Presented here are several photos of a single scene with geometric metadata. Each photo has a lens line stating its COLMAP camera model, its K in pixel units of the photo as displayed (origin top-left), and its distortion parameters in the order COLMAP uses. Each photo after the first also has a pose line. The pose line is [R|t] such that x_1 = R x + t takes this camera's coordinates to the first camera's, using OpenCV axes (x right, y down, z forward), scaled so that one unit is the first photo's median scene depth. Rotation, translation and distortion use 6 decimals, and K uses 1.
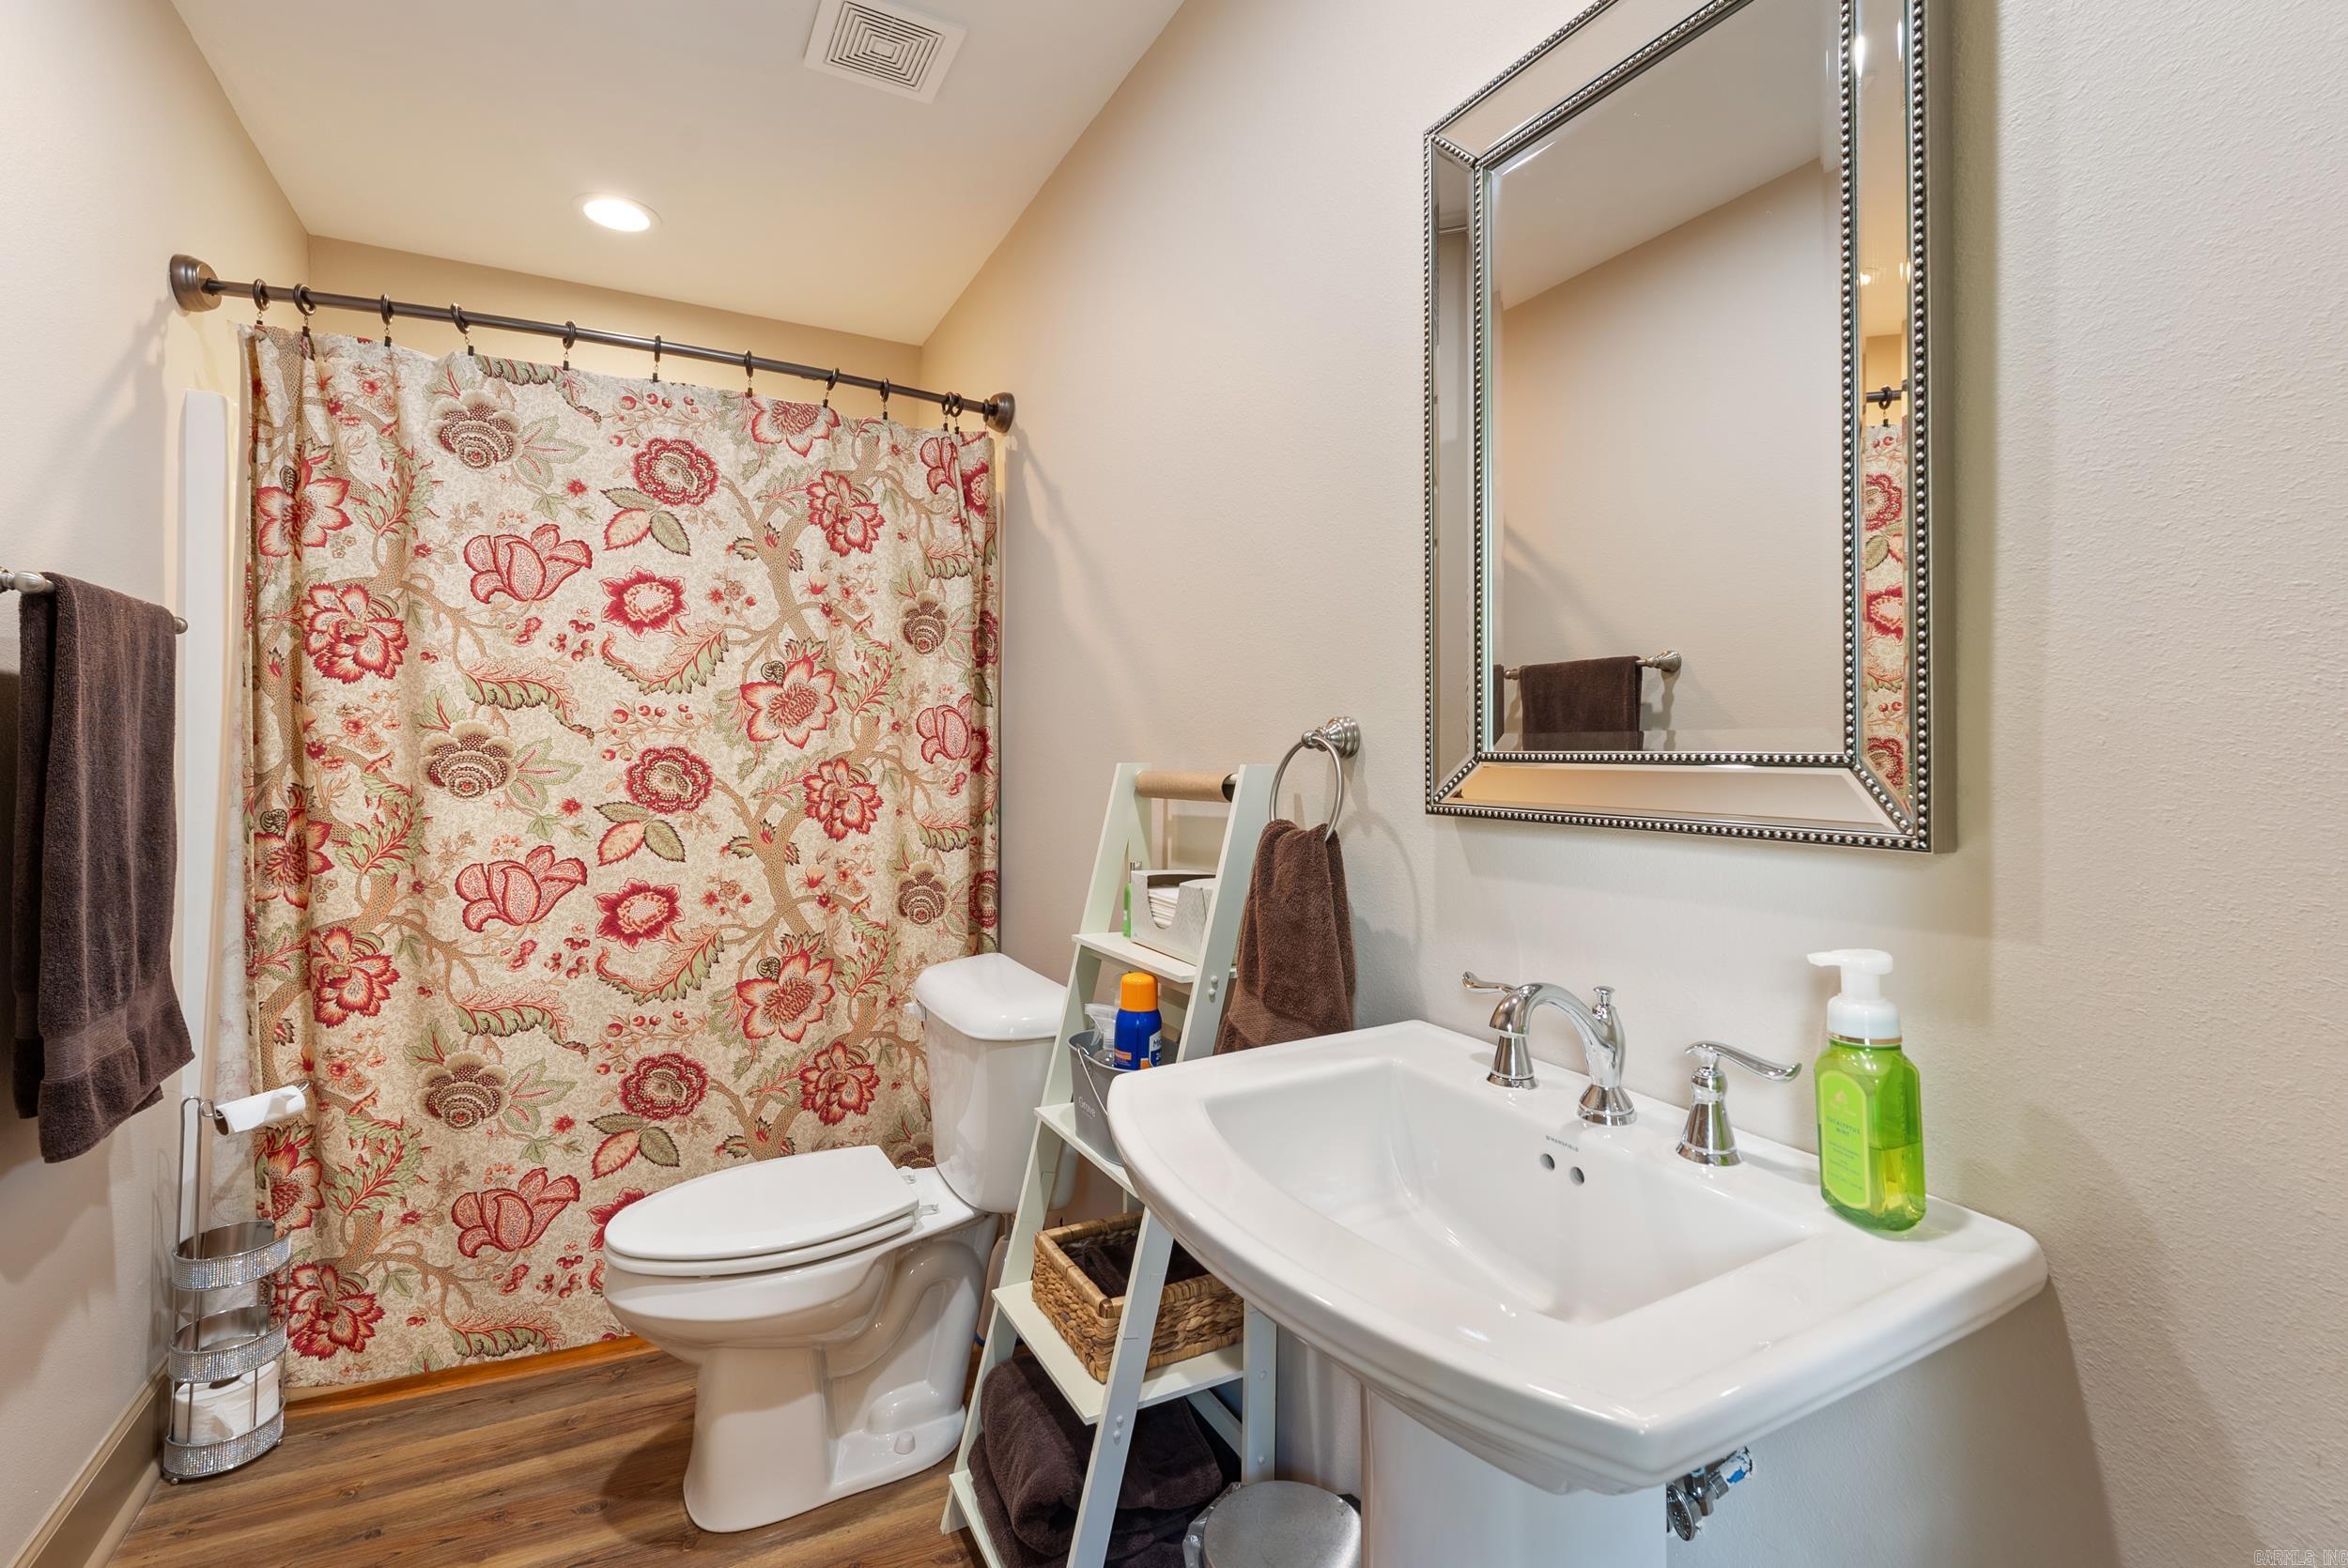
lens RADIAL K [[1039.2, 0, 1167.1], [0, 1039.2, 760.7], [0, 0, 1]] dist [-0.004883, 0.000429]
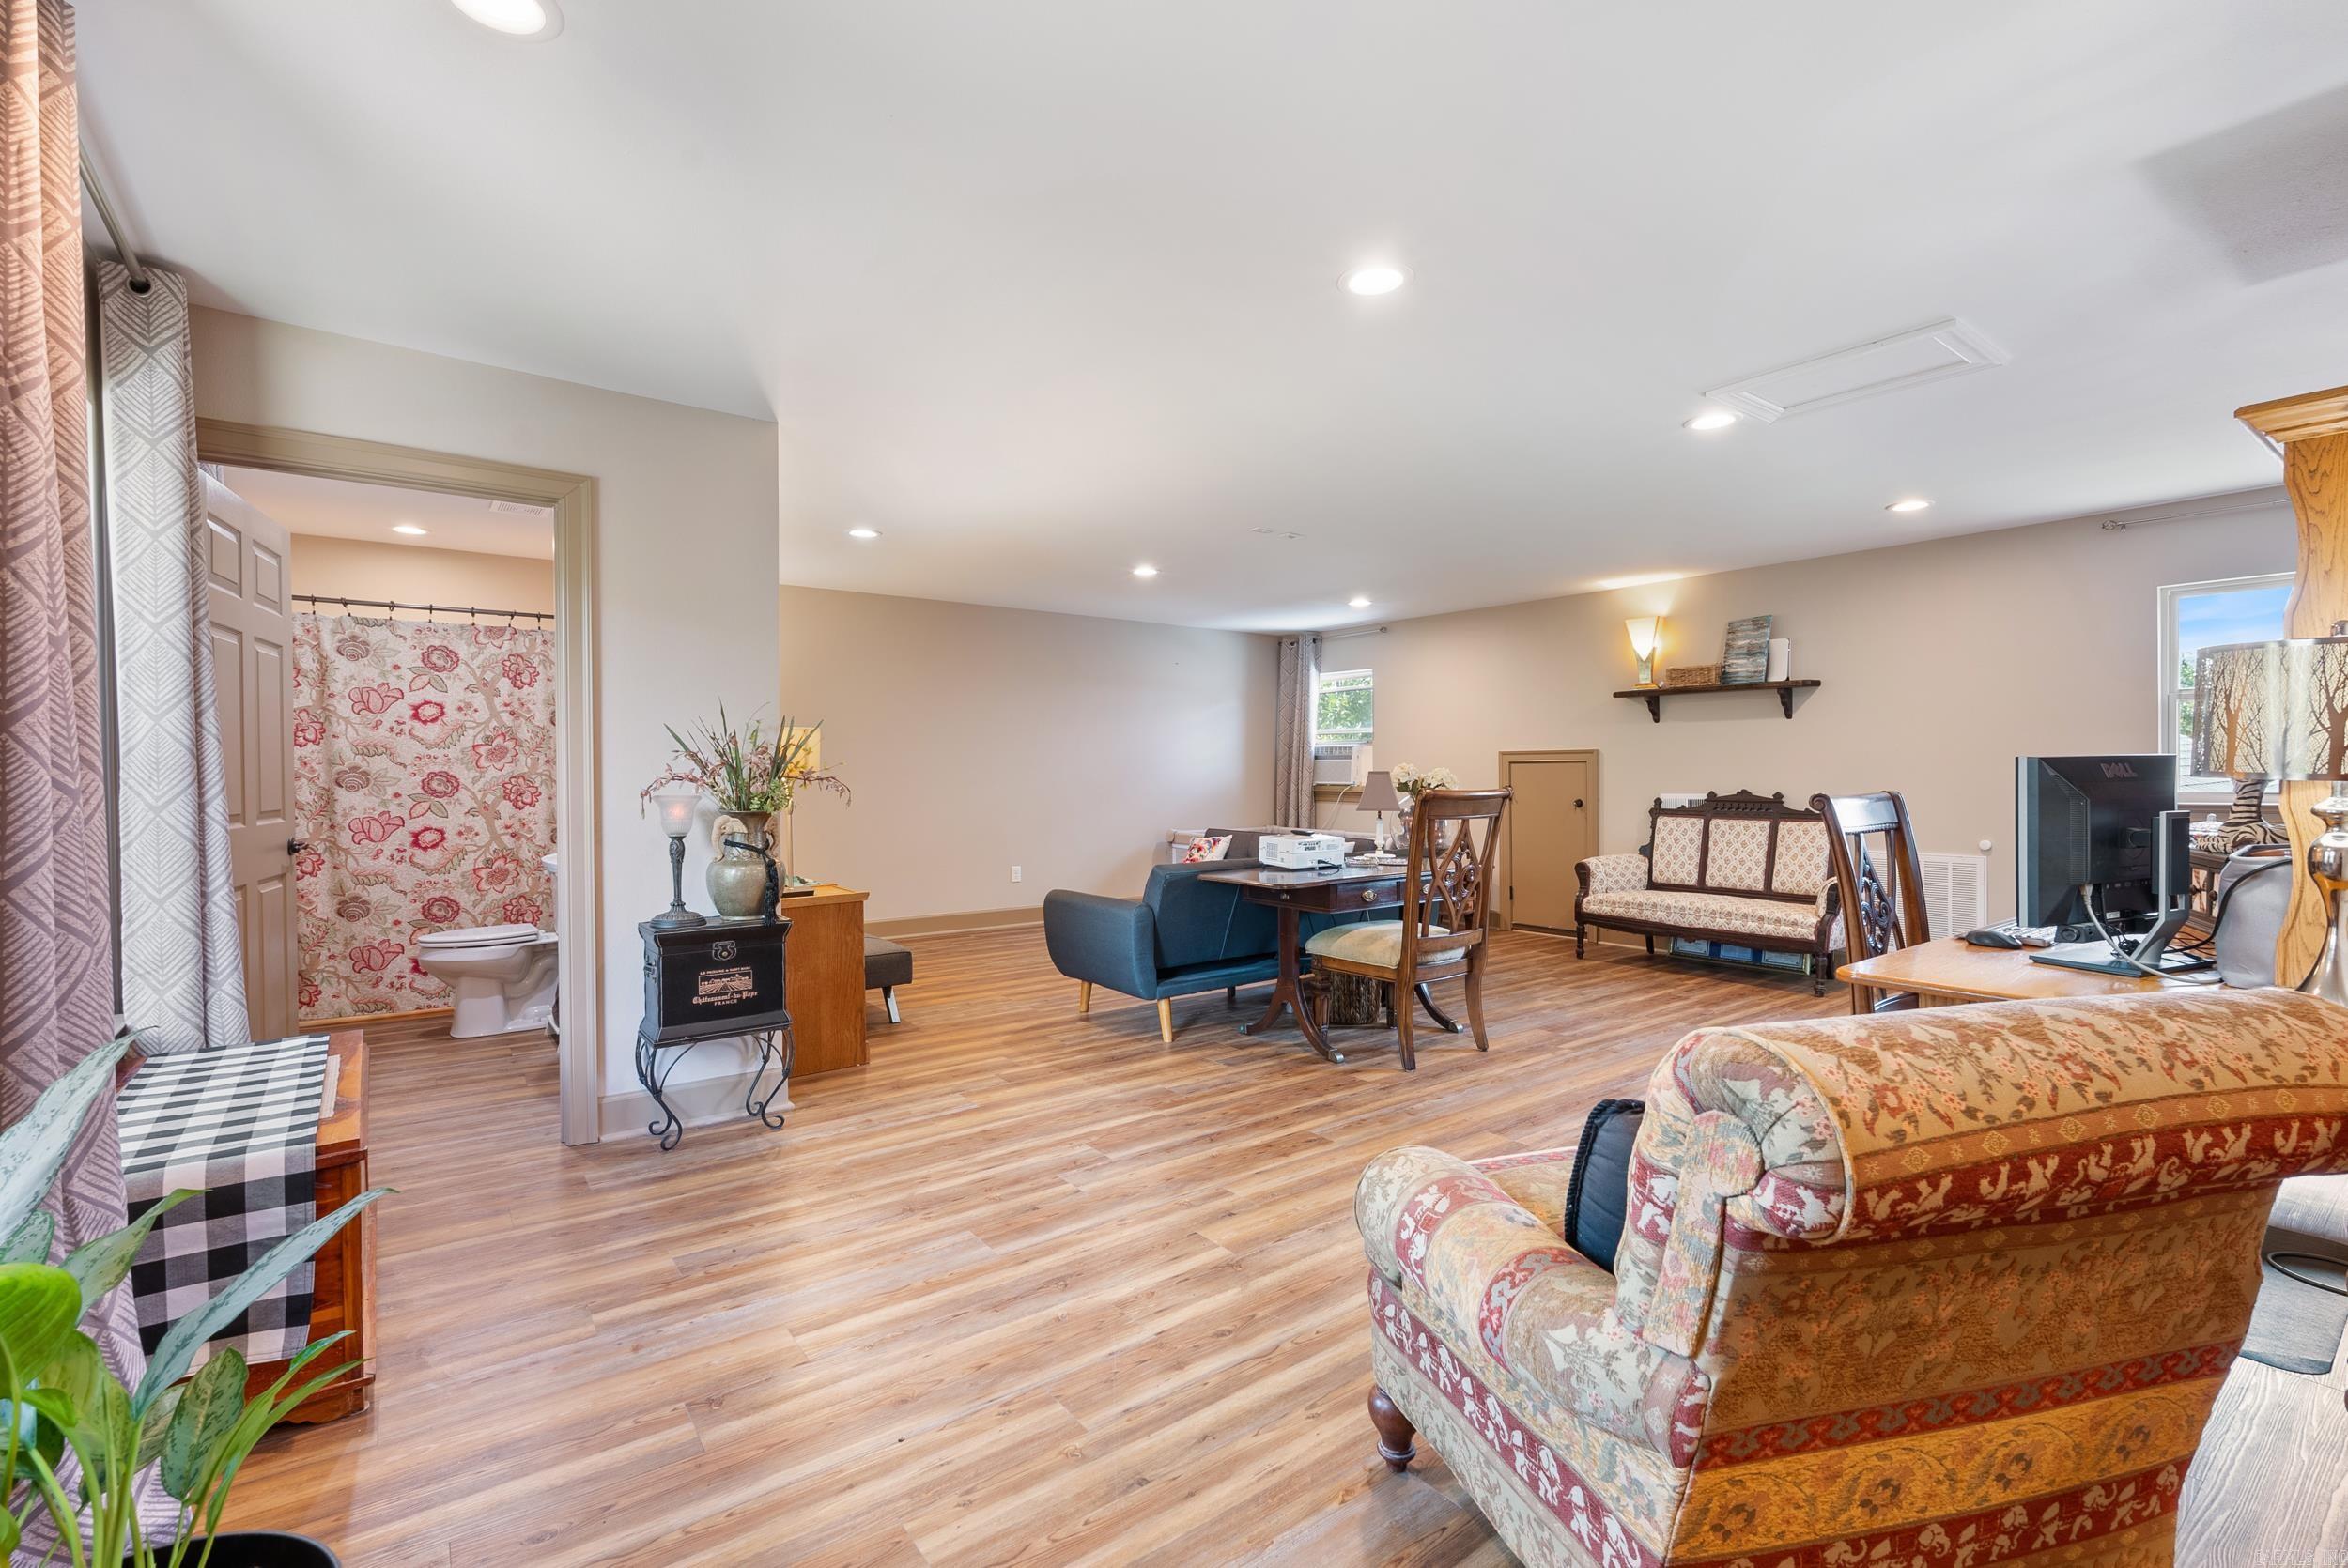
lens RADIAL K [[1039.2, 0, 1183.9], [0, 1039.2, 799.3], [0, 0, 1]] dist [-0.004883, 0.000429]
pose [[0.987606, -0.008425, 0.156730, 0.899585], [0.004440, 0.999658, 0.025763, -0.001934], [-0.156893, -0.024748, 0.987305, -1.750487]]
